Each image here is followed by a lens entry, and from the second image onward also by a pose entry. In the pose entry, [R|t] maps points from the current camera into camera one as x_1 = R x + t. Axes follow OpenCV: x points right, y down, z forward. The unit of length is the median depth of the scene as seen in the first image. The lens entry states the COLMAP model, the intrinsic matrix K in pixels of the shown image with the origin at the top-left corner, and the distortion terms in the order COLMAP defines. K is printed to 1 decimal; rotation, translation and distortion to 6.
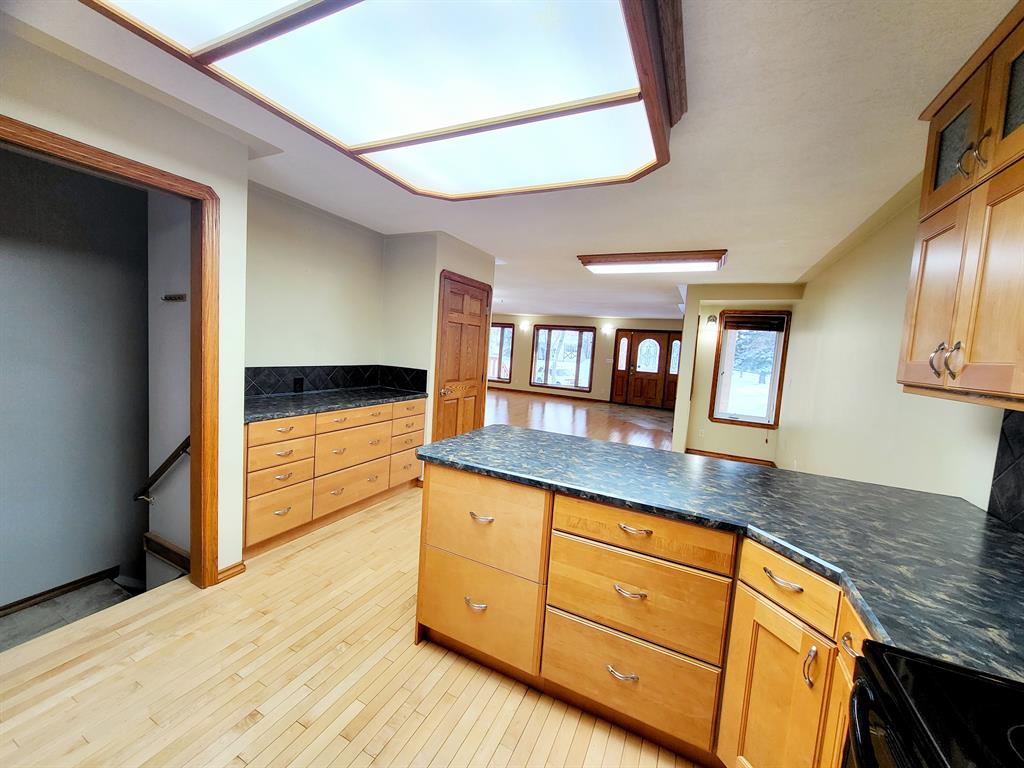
lens RADIAL K [[402.4, 0, 514.0], [0, 402.4, 379.1], [0, 0, 1]] dist [0.000956, -0.000557]
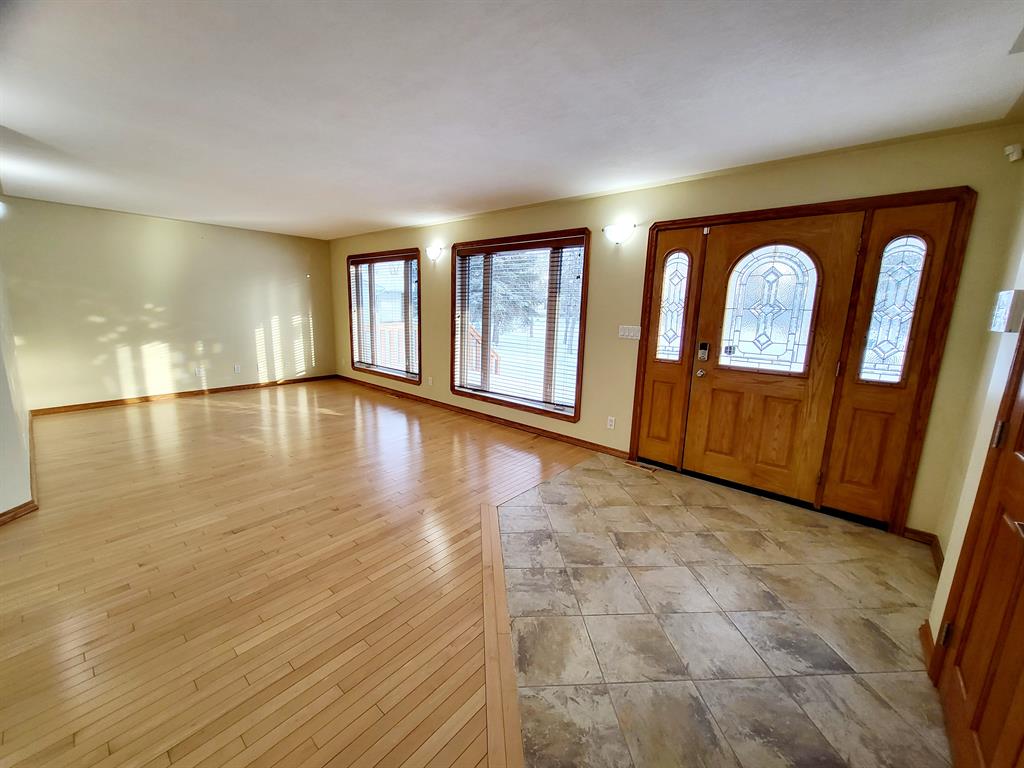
lens RADIAL K [[402.4, 0, 503.5], [0, 402.4, 380.5], [0, 0, 1]] dist [0.000956, -0.000557]
pose [[0.961284, 0.006559, -0.275480, 0.229421], [0.018725, 0.995851, 0.089050, -0.036641], [0.274921, -0.090761, 0.957173, 0.661742]]
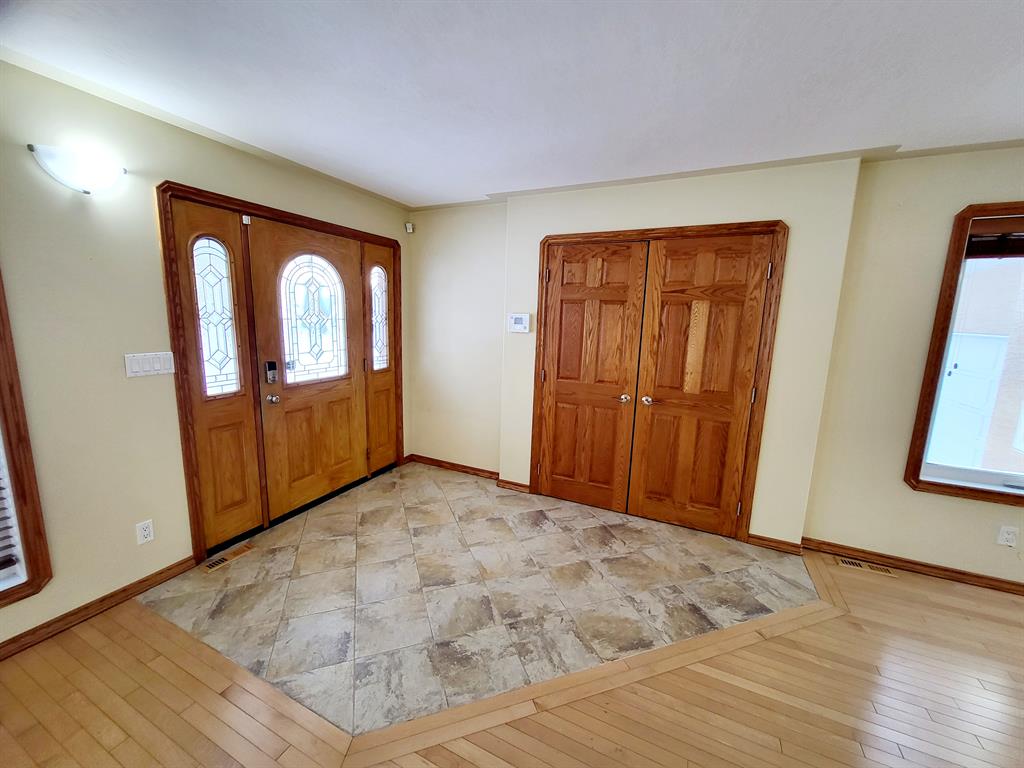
lens RADIAL K [[402.4, 0, 494.0], [0, 402.4, 381.0], [0, 0, 1]] dist [0.000956, -0.000557]
pose [[0.022684, -0.227942, 0.973410, 0.062116], [0.055233, 0.972460, 0.226432, -0.069687], [-0.998216, 0.048628, 0.034650, 0.839454]]
